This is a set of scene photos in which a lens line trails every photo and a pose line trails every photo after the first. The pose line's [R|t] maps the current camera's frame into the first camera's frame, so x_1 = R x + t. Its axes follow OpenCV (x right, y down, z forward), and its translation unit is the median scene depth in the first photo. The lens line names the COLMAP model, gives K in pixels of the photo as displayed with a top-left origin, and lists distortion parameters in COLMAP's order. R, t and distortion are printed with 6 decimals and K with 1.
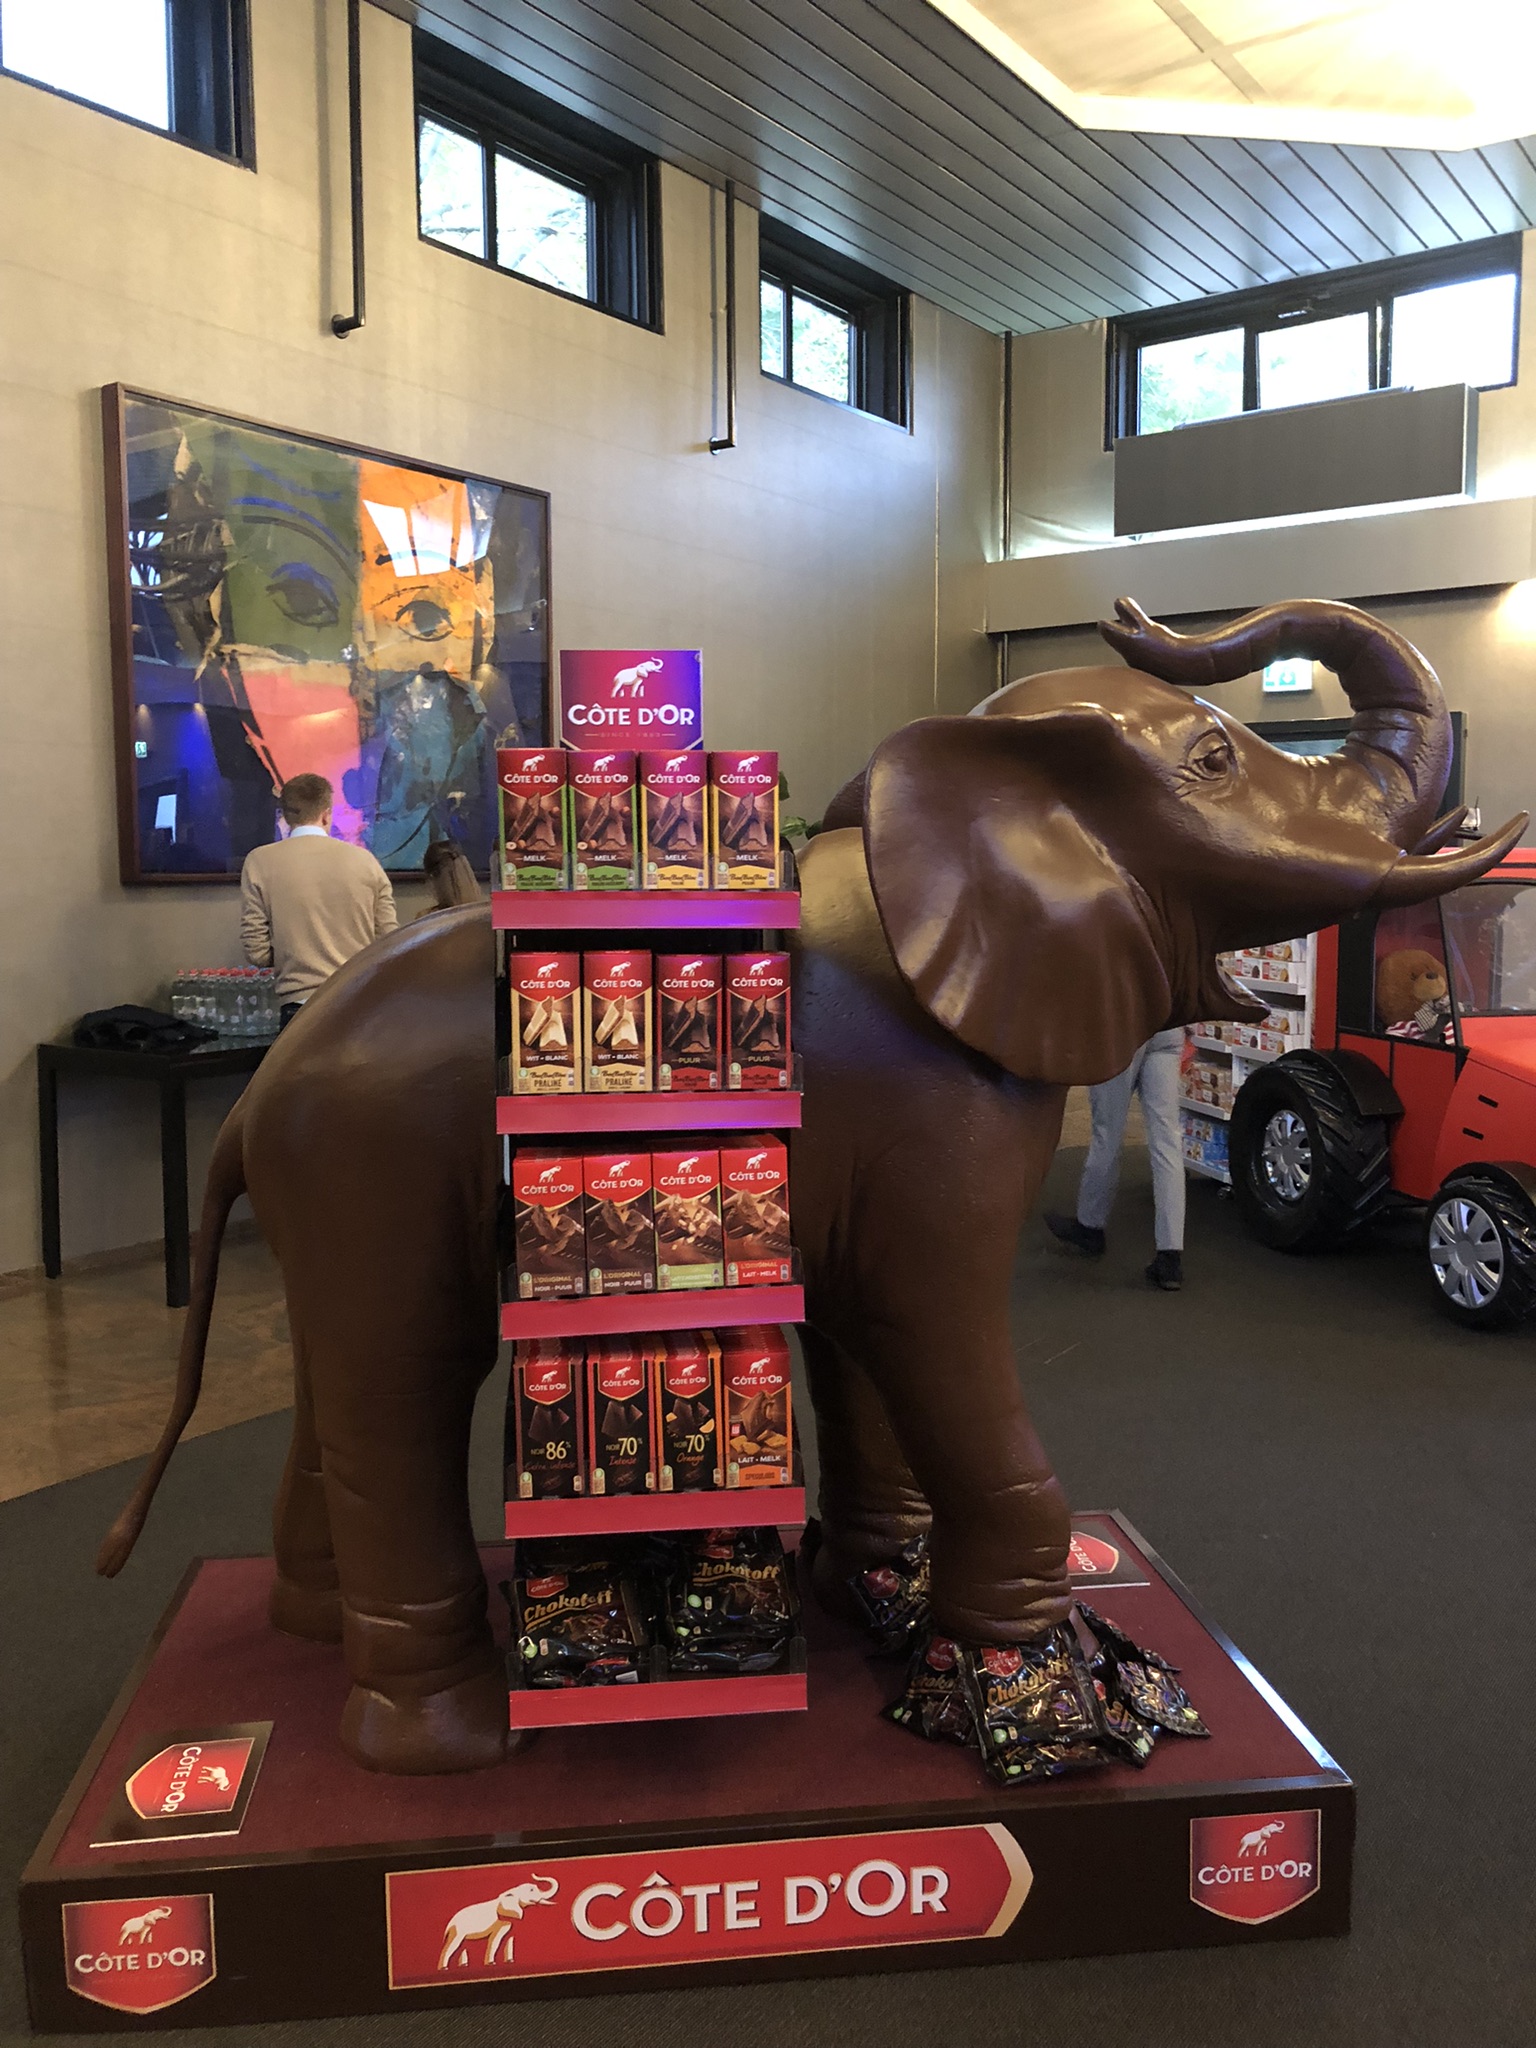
lens RADIAL K [[1666.2, 0, 758.1], [0, 1666.2, 1007.0], [0, 0, 1]] dist [0.014332, -0.004031]
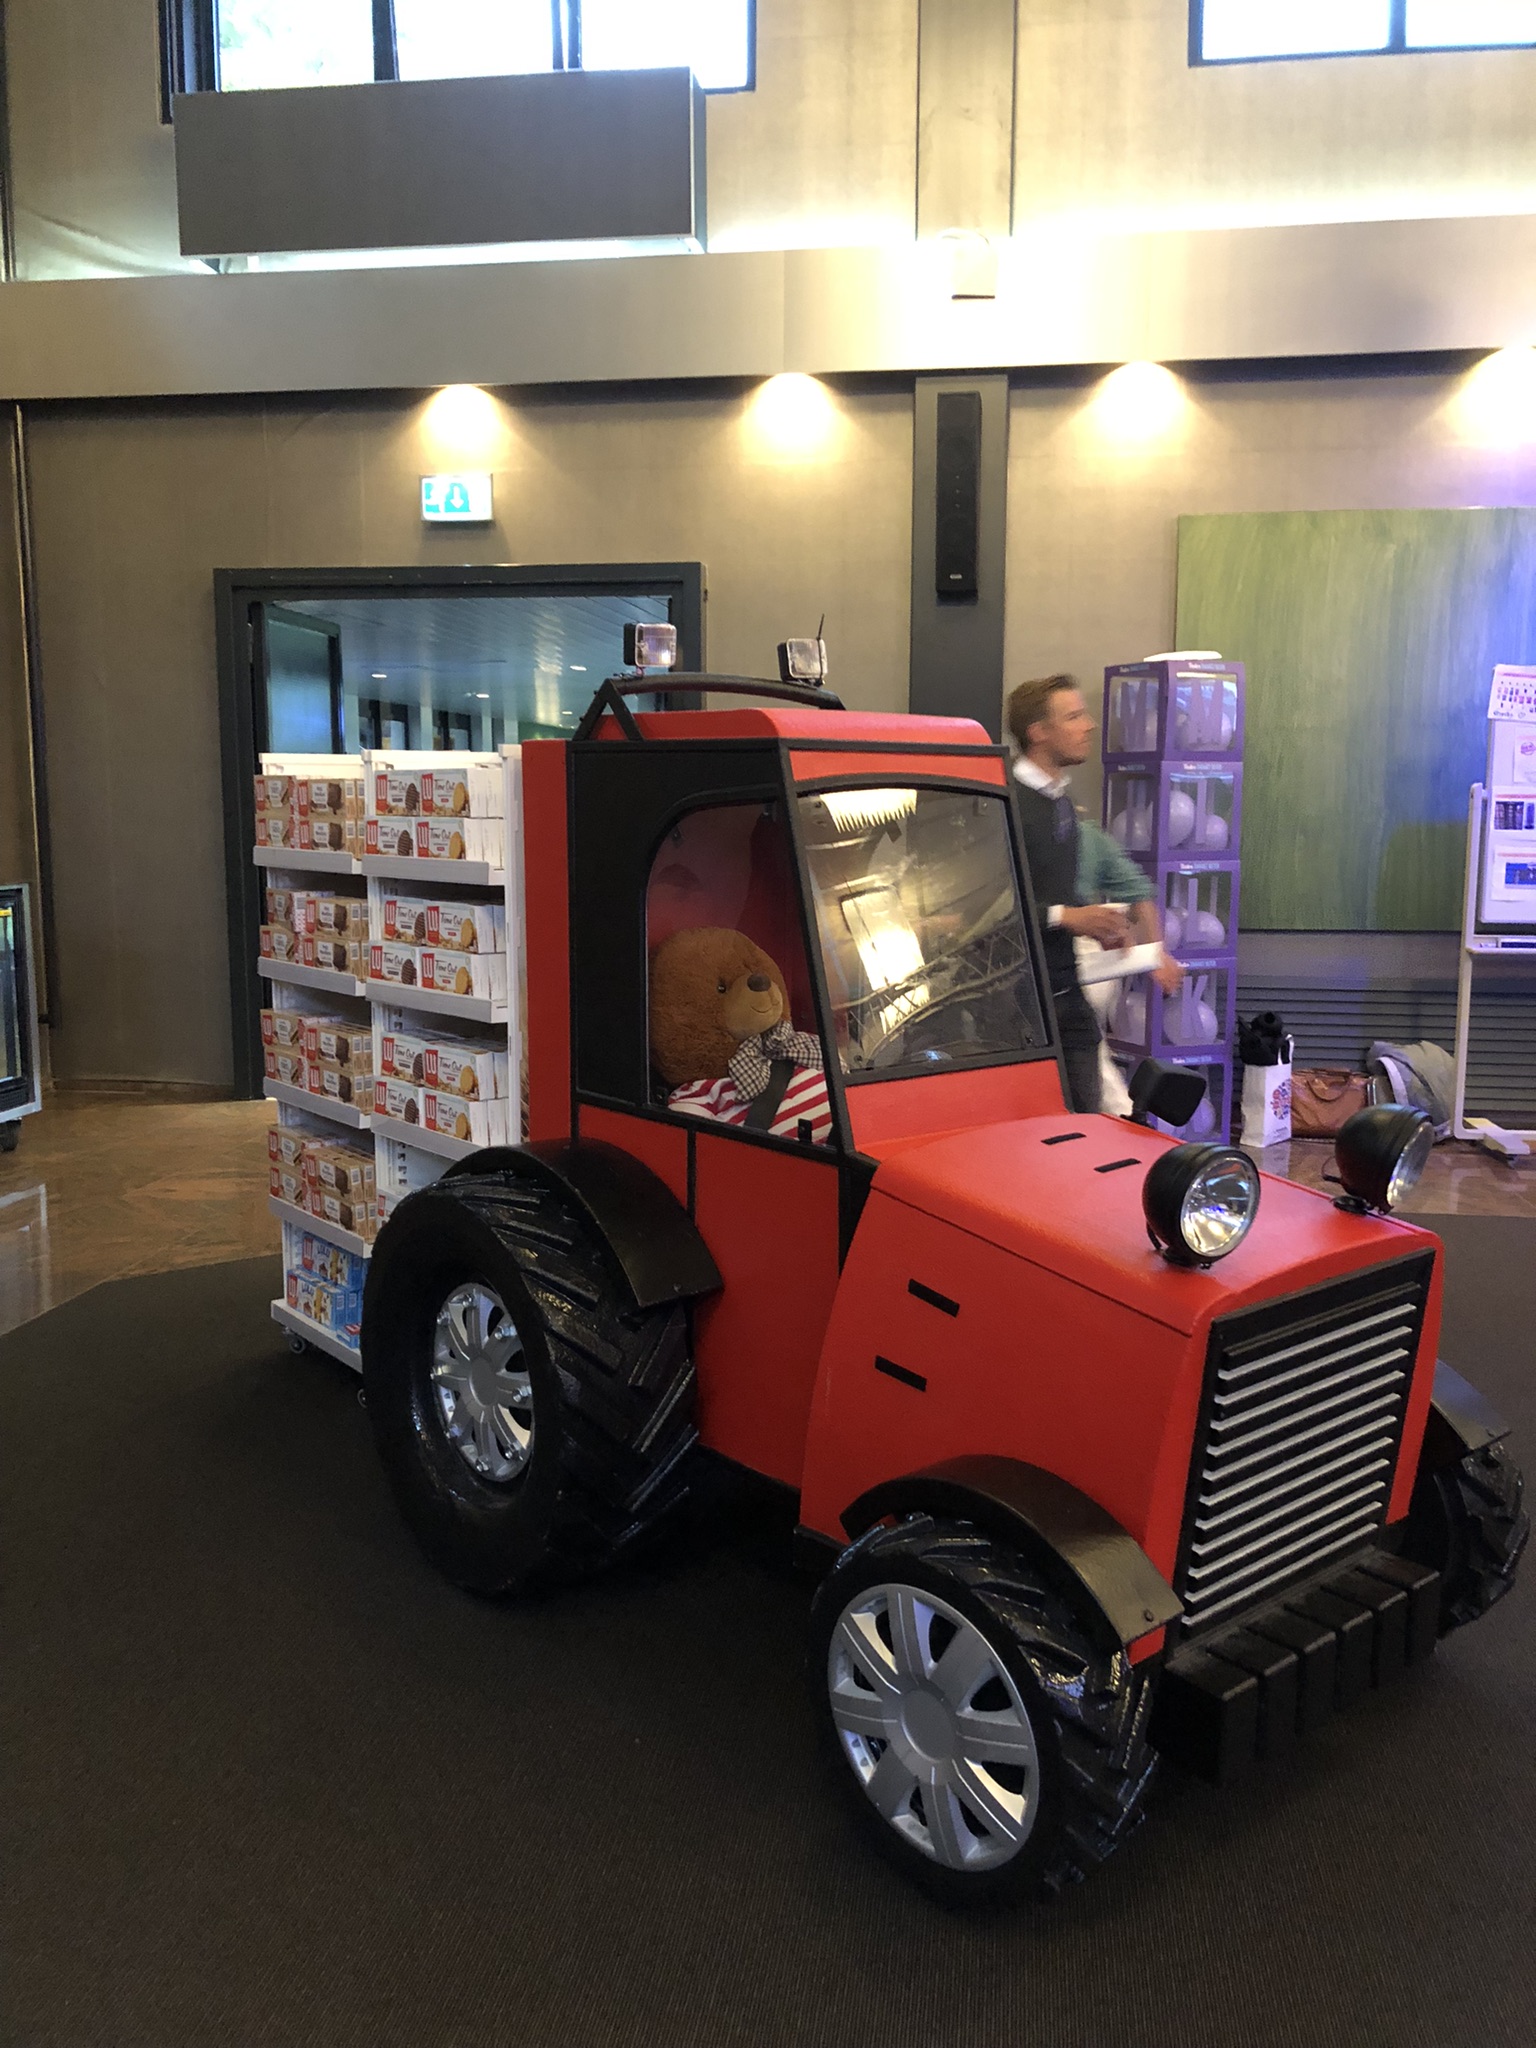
lens RADIAL K [[1666.2, 0, 757.8], [0, 1666.2, 1022.3], [0, 0, 1]] dist [0.014332, -0.004031]
pose [[0.891280, -0.053041, 0.450340, 0.180716], [0.033423, 0.998118, 0.051409, -0.030844], [-0.452220, -0.030768, 0.891376, 0.552643]]
